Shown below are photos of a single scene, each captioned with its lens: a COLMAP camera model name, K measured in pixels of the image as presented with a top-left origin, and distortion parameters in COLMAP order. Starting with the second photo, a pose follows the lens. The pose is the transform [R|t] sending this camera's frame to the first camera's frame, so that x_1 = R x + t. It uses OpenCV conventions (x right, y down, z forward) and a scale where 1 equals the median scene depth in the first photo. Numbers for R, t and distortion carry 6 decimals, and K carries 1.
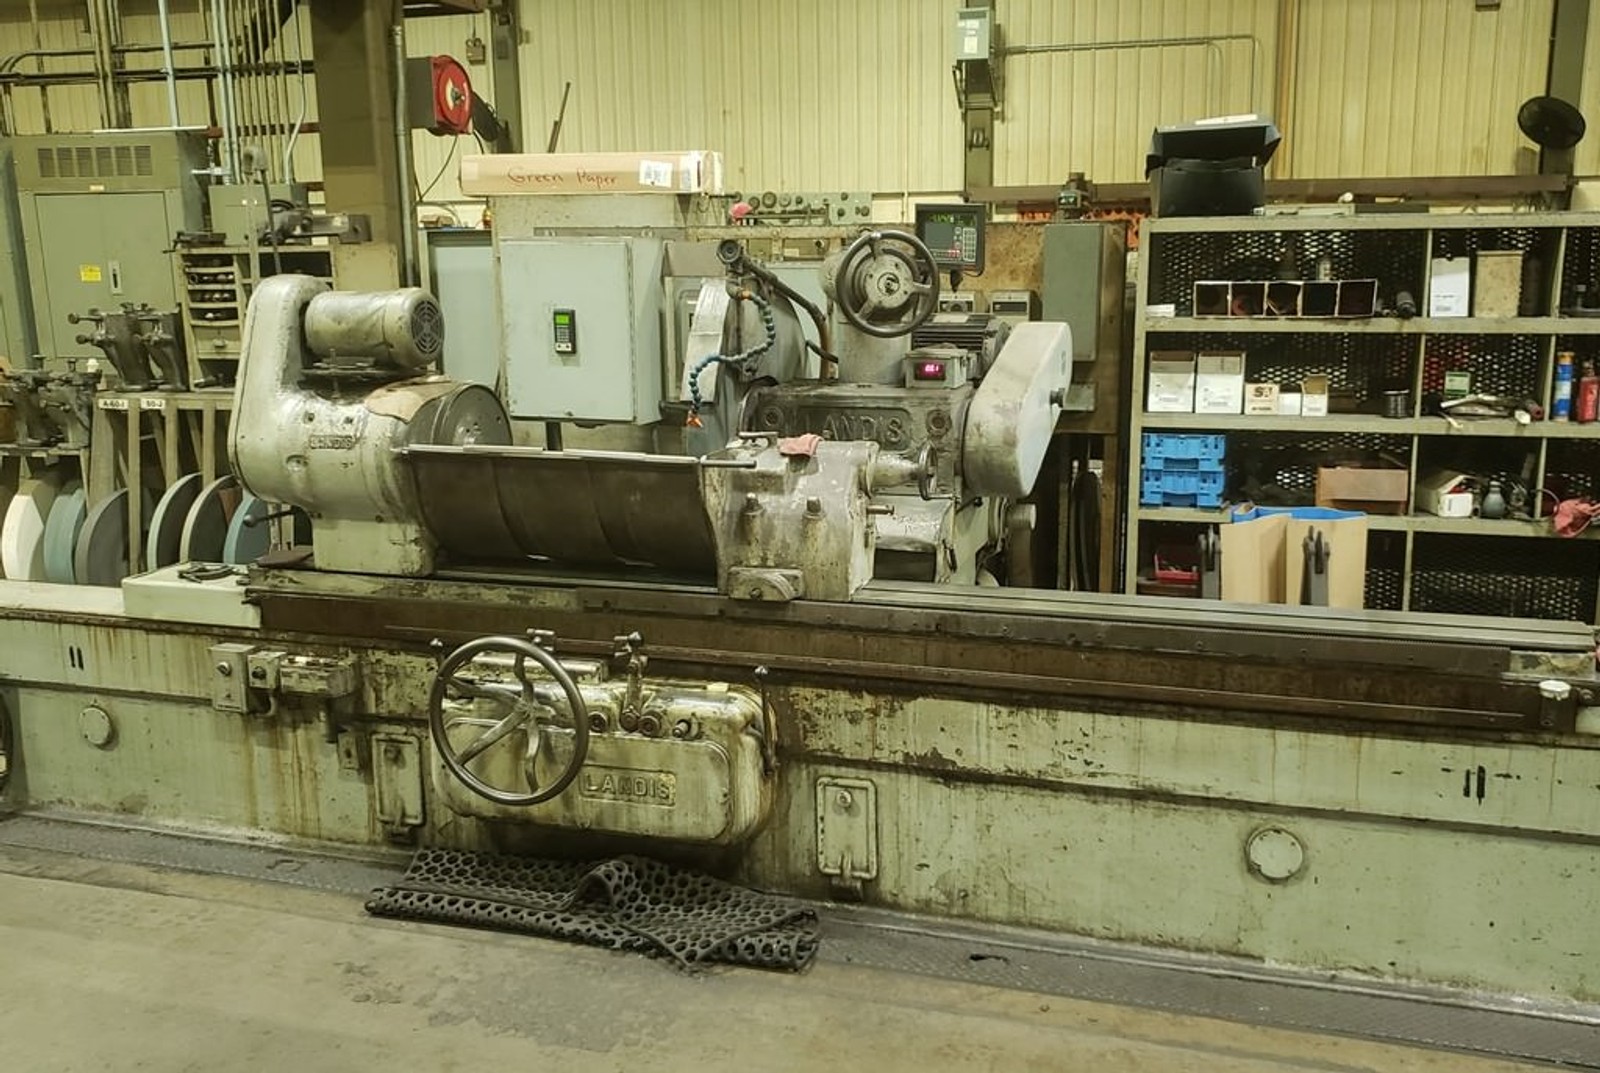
lens RADIAL K [[1532.7, 0, 841.8], [0, 1532.7, 541.1], [0, 0, 1]] dist [0.107255, -0.395694]
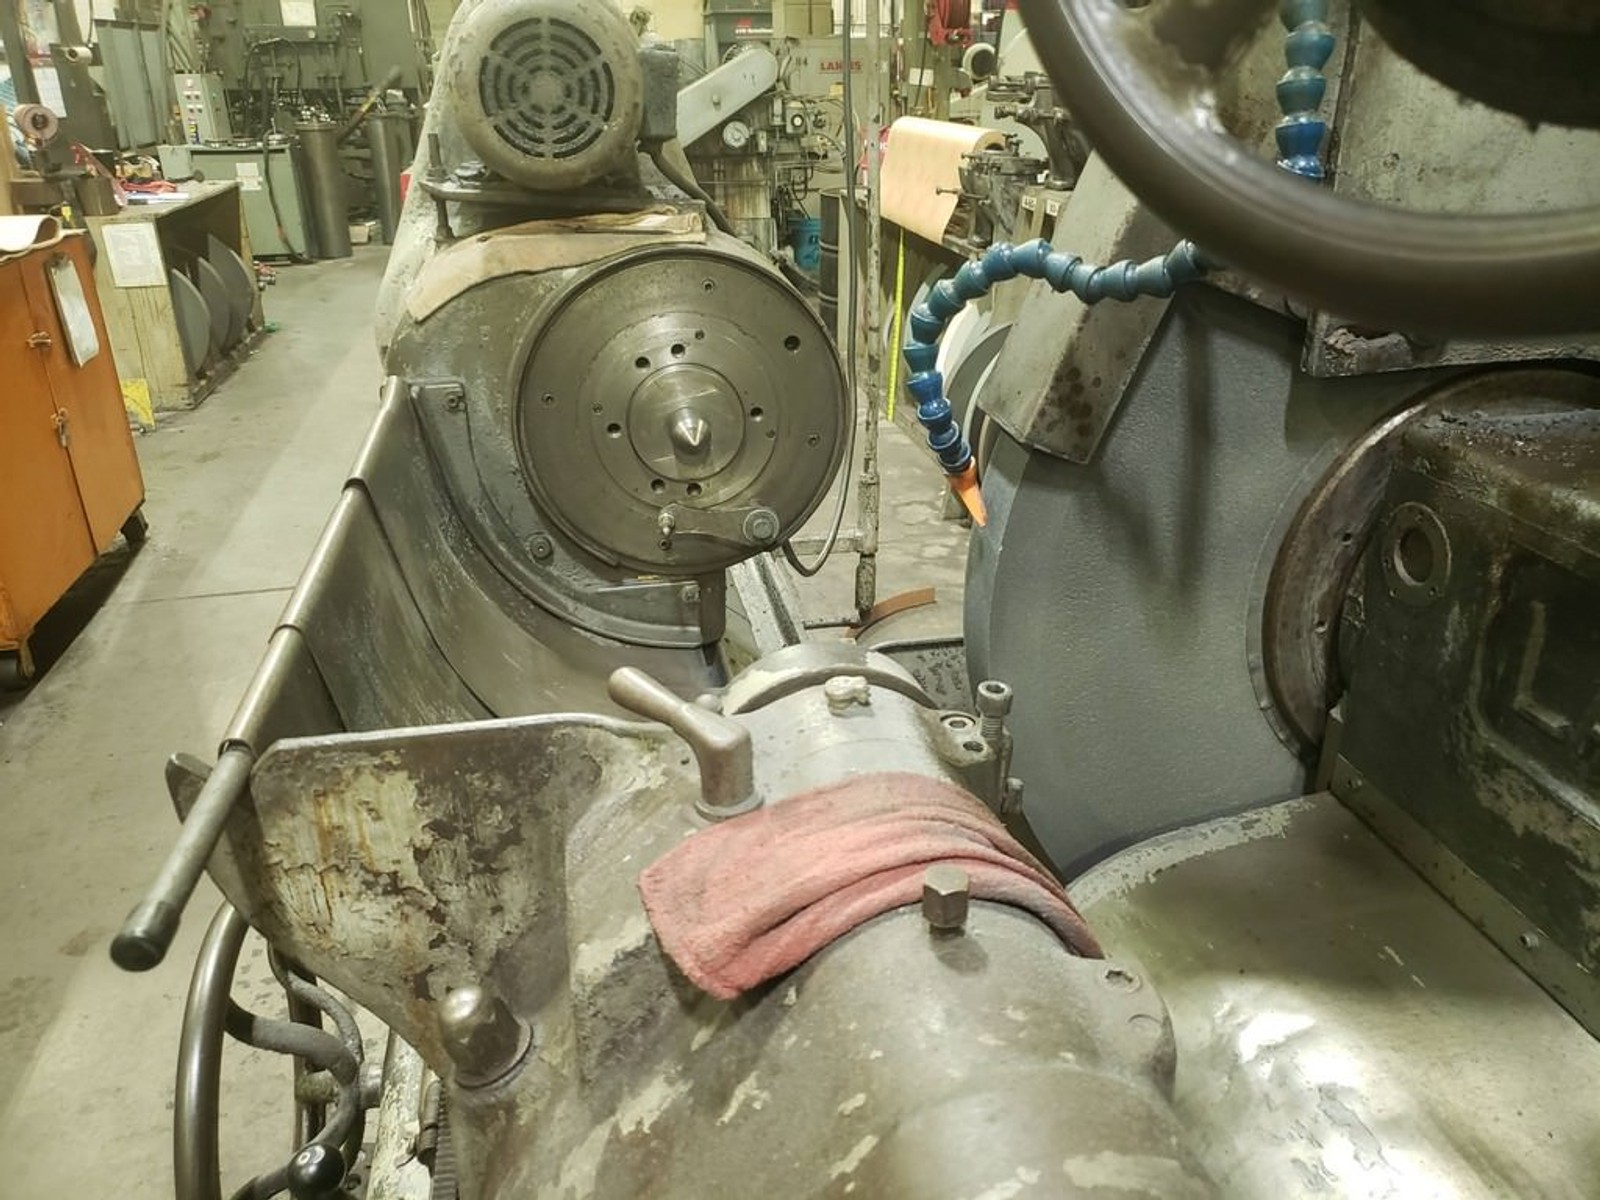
lens RADIAL K [[1239.5, 0, 806.4], [0, 1239.5, 591.0], [0, 0, 1]] dist [0.000520, -0.001554]
pose [[0.477819, 0.354235, -0.803870, 0.049067], [-0.165093, 0.934997, 0.313887, -0.096998], [0.862806, -0.017268, 0.505241, 0.673855]]
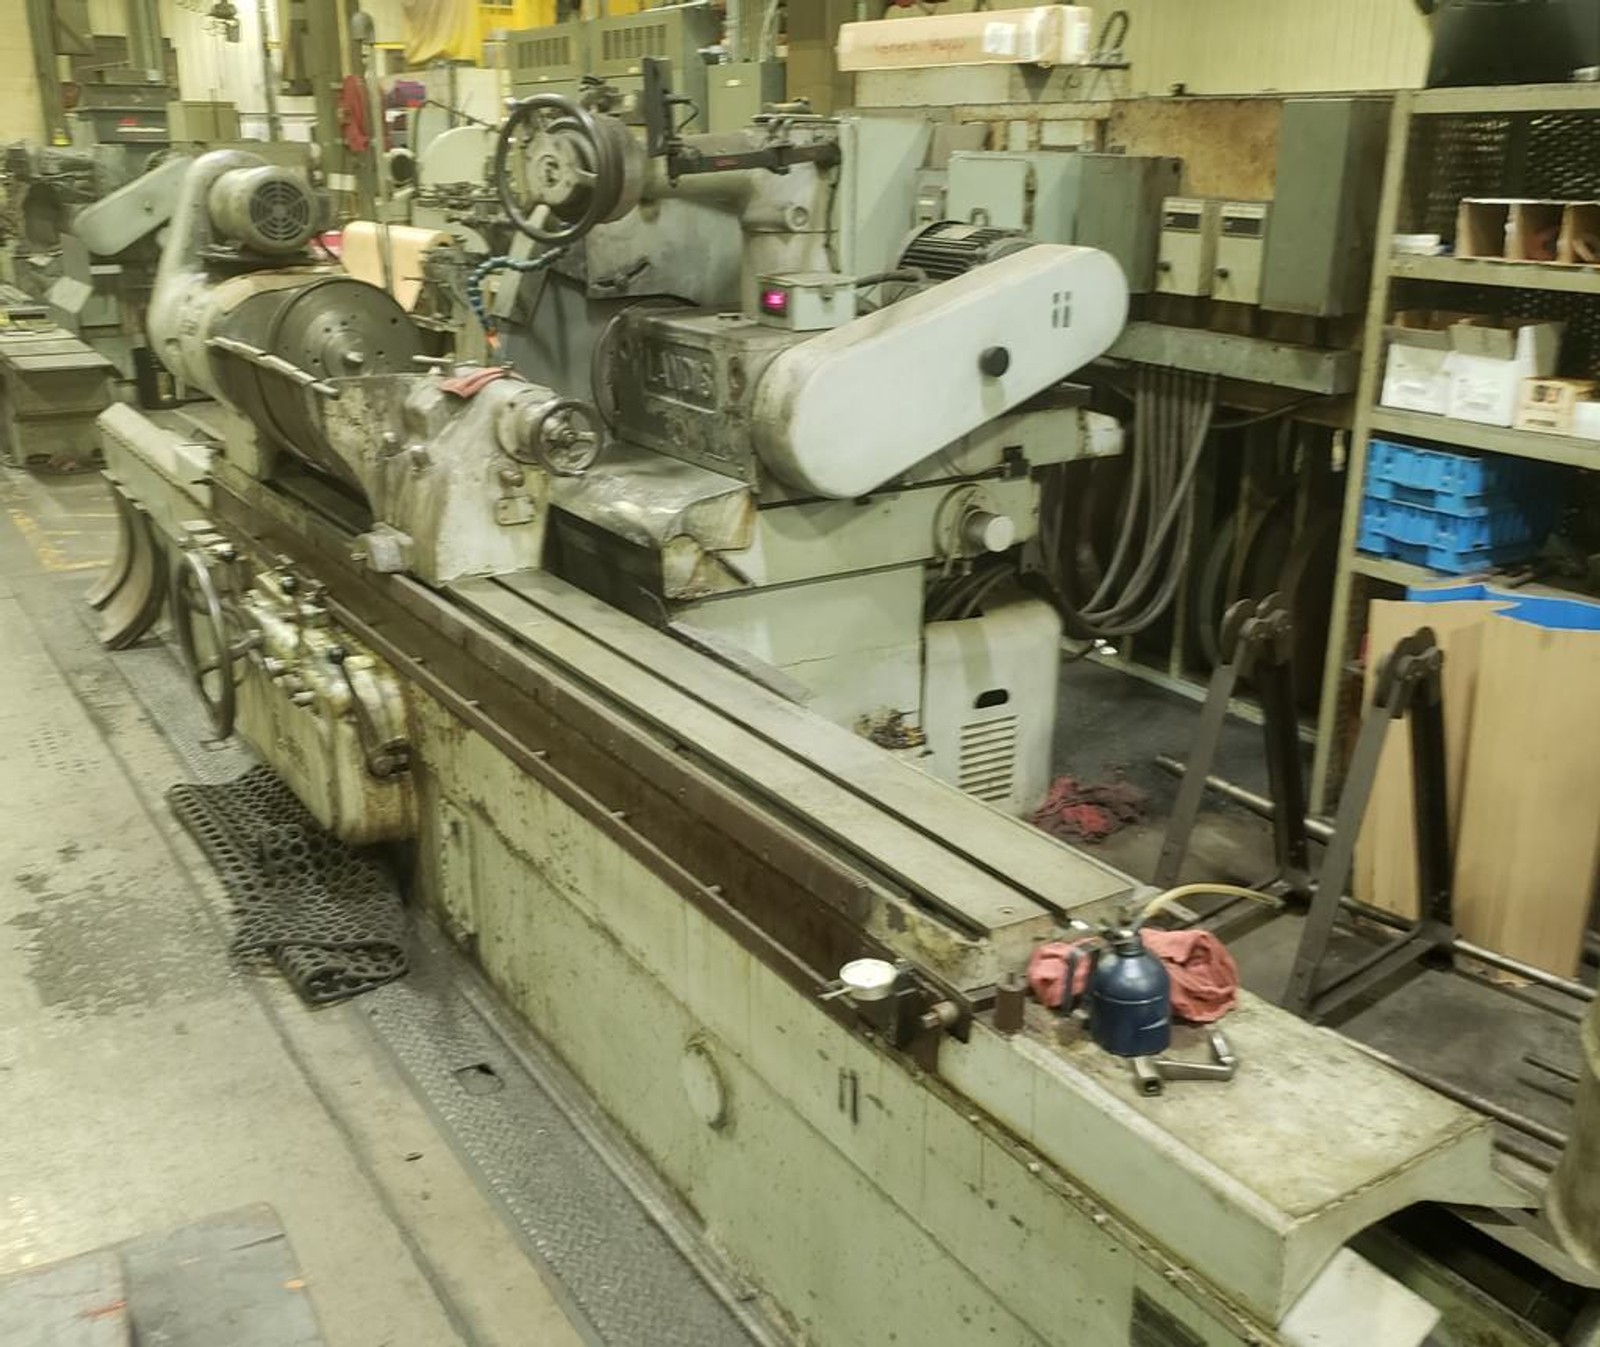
lens RADIAL K [[1579.7, 0, 769.9], [0, 1579.7, 694.8], [0, 0, 1]] dist [0.000106, -0.012472]
pose [[0.758395, 0.227583, -0.610772, 0.442310], [-0.137658, 0.971851, 0.191196, -0.059267], [0.637093, -0.060924, 0.768376, 0.338441]]
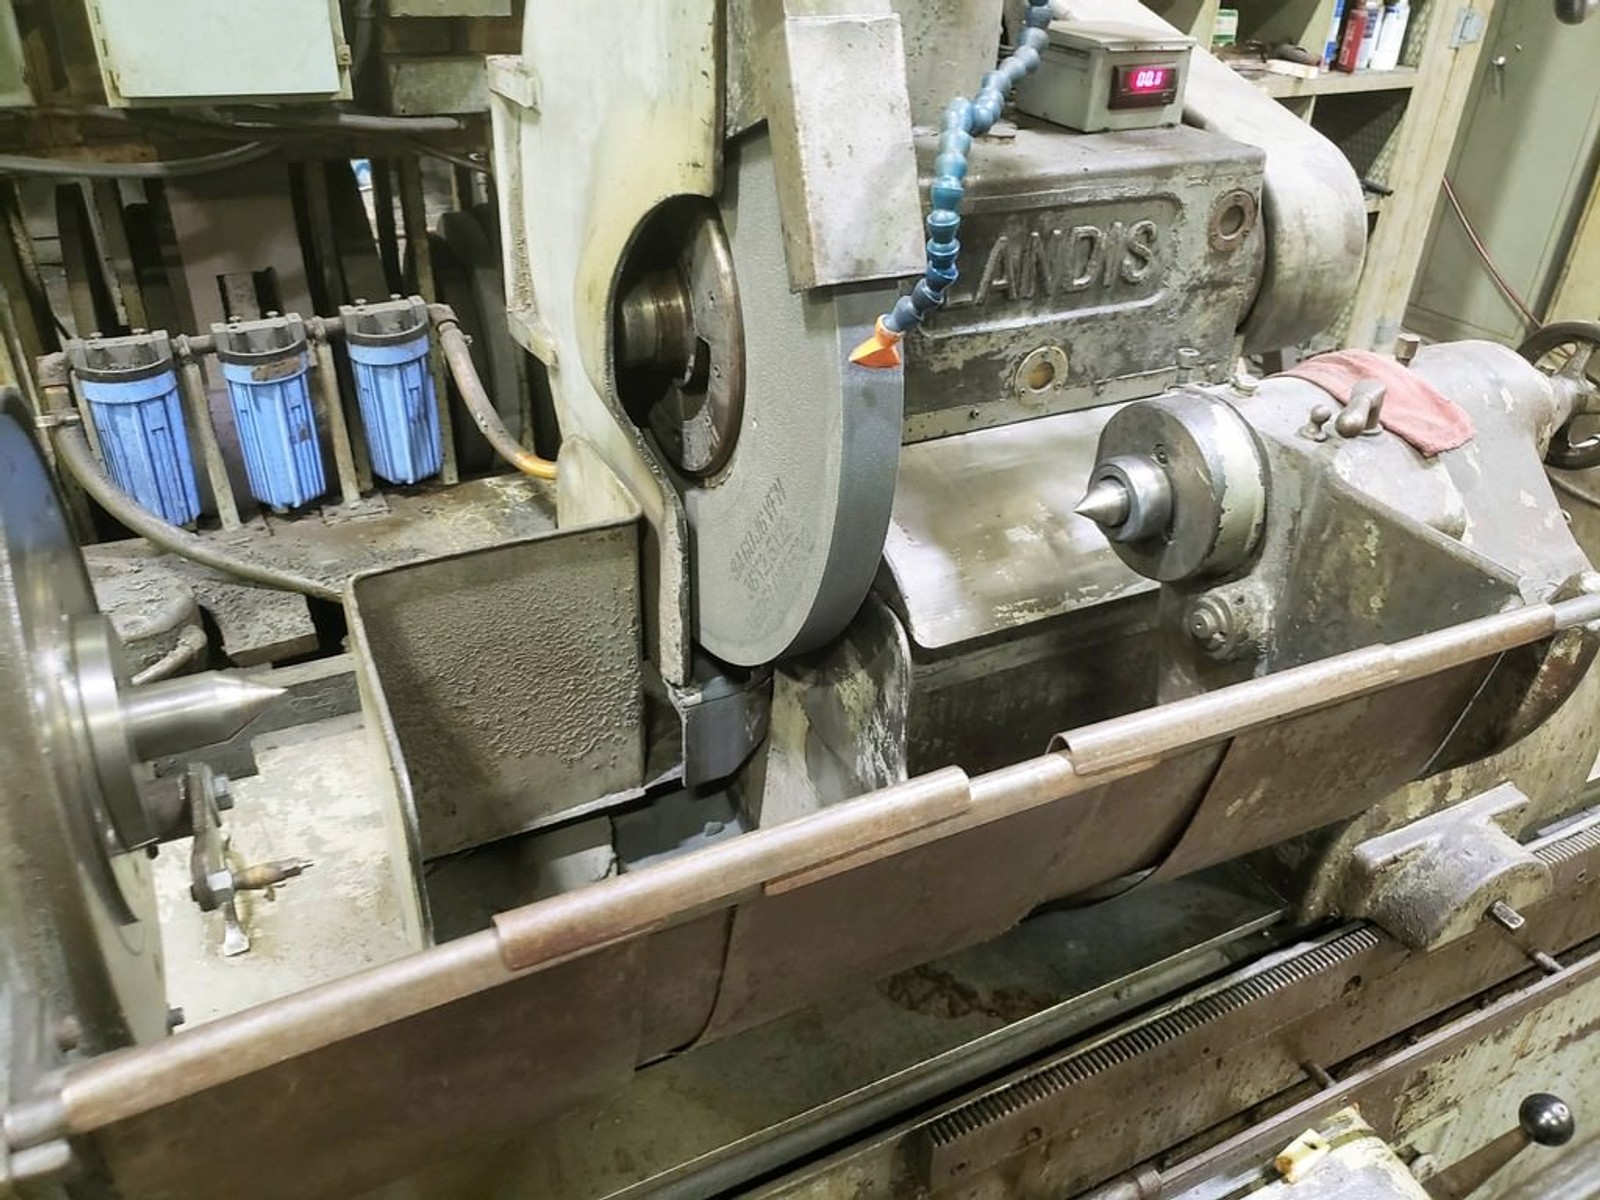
lens RADIAL K [[1239.5, 0, 806.4], [0, 1239.5, 591.0], [0, 0, 1]] dist [0.000520, -0.001554]
pose [[0.709153, -0.335126, 0.620316, -0.210033], [0.095242, 0.917282, 0.386681, -0.099783], [-0.698592, -0.215136, 0.682412, 0.650605]]
